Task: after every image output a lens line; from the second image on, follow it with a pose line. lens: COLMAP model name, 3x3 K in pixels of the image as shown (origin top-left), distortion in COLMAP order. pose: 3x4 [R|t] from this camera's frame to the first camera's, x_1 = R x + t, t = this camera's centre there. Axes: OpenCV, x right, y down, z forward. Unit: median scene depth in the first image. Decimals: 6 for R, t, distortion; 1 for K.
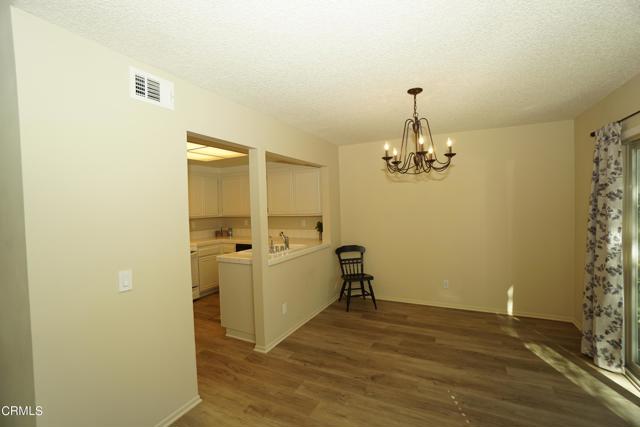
lens RADIAL K [[284.3, 0, 320.0], [0, 284.3, 213.5], [0, 0, 1]] dist [0.000616, 0.000242]
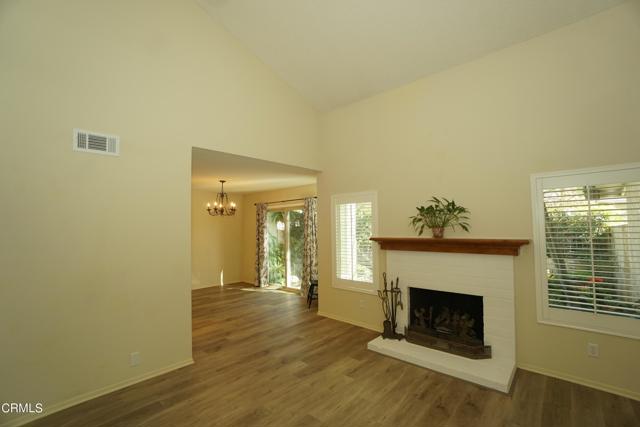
lens RADIAL K [[284.3, 0, 320.0], [0, 284.3, 213.5], [0, 0, 1]] dist [0.000616, 0.000242]
pose [[0.301756, 0.054758, 0.951811, -1.163314], [0.048387, 0.996183, -0.072651, 0.029254], [-0.952156, 0.067978, 0.297955, -0.324917]]
